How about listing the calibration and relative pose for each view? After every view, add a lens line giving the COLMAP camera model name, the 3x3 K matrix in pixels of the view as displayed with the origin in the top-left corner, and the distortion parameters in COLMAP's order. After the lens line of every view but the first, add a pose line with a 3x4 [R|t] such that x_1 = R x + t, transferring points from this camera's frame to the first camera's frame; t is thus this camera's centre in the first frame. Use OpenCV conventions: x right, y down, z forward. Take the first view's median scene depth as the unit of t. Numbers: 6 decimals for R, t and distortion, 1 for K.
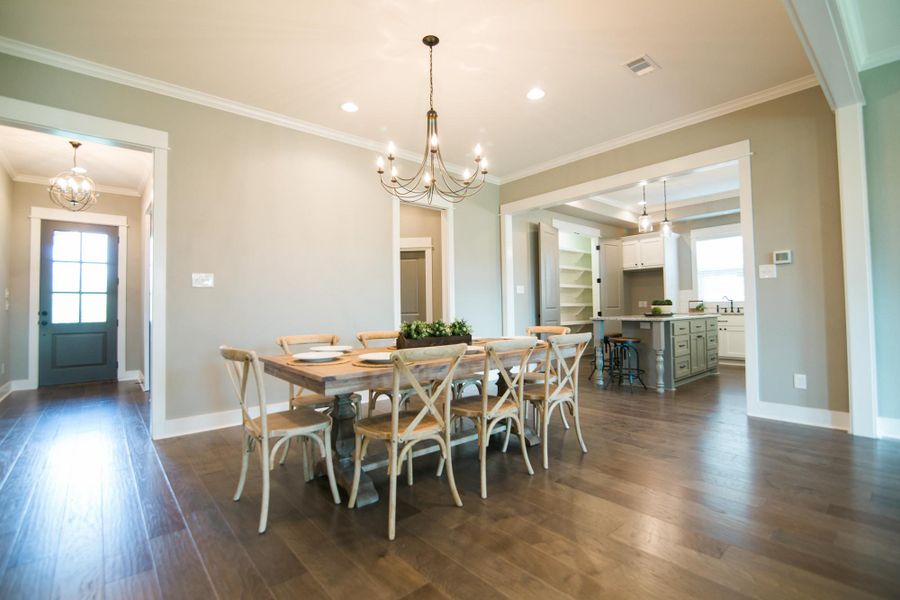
lens RADIAL K [[417.2, 0, 451.1], [0, 417.2, 301.3], [0, 0, 1]] dist [-0.017030, 0.001830]
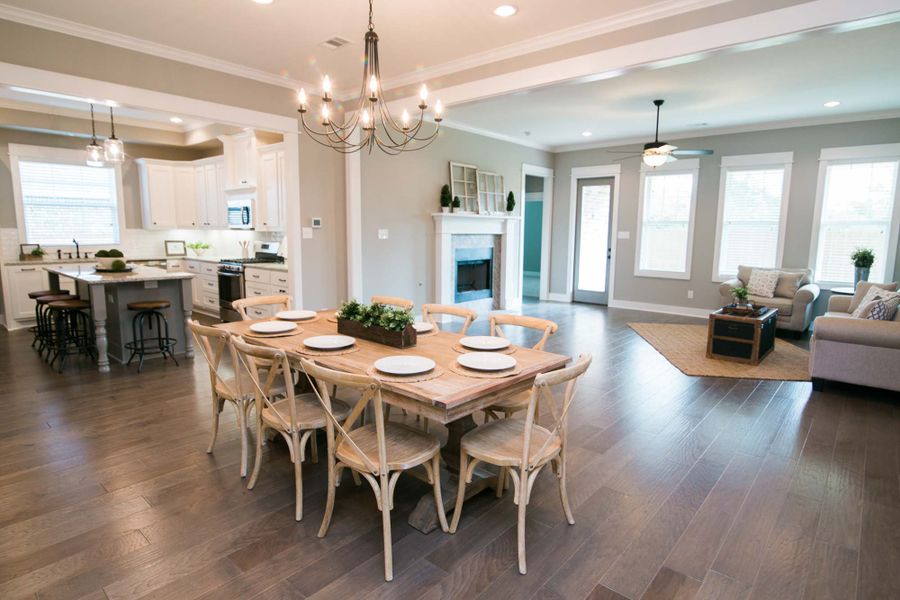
lens RADIAL K [[490.5, 0, 451.4], [0, 490.5, 297.5], [0, 0, 1]] dist [-0.016696, 0.003349]
pose [[-0.127029, -0.123678, 0.984158, -0.375927], [-0.030316, 0.992217, 0.120777, -0.034061], [-0.991436, -0.014493, -0.129789, 0.363203]]
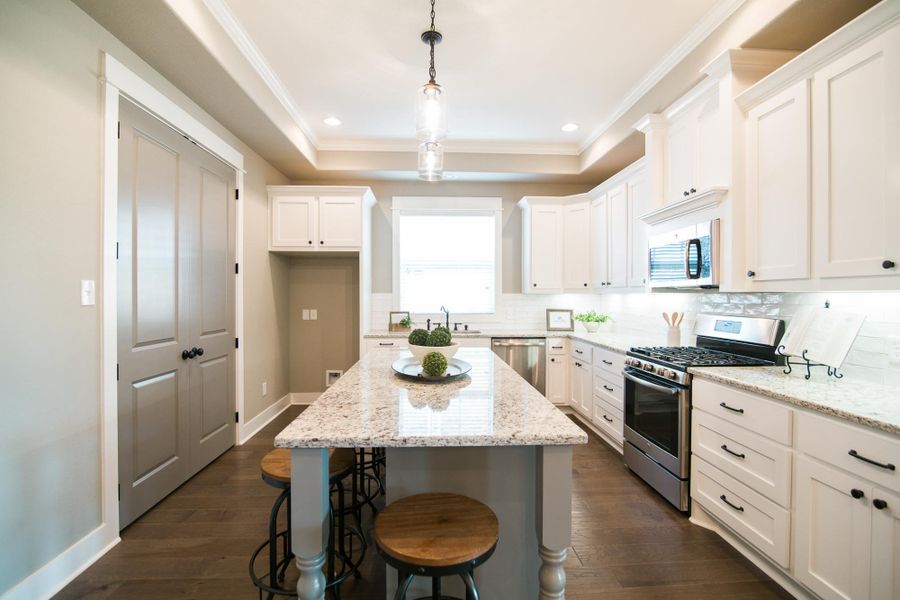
lens RADIAL K [[417.2, 0, 454.8], [0, 417.2, 297.6], [0, 0, 1]] dist [-0.017030, 0.001830]
pose [[0.609160, 0.011312, 0.792967, 0.148110], [-0.026920, 0.999617, 0.006420, -0.028233], [-0.792590, -0.025258, 0.609231, 0.559049]]
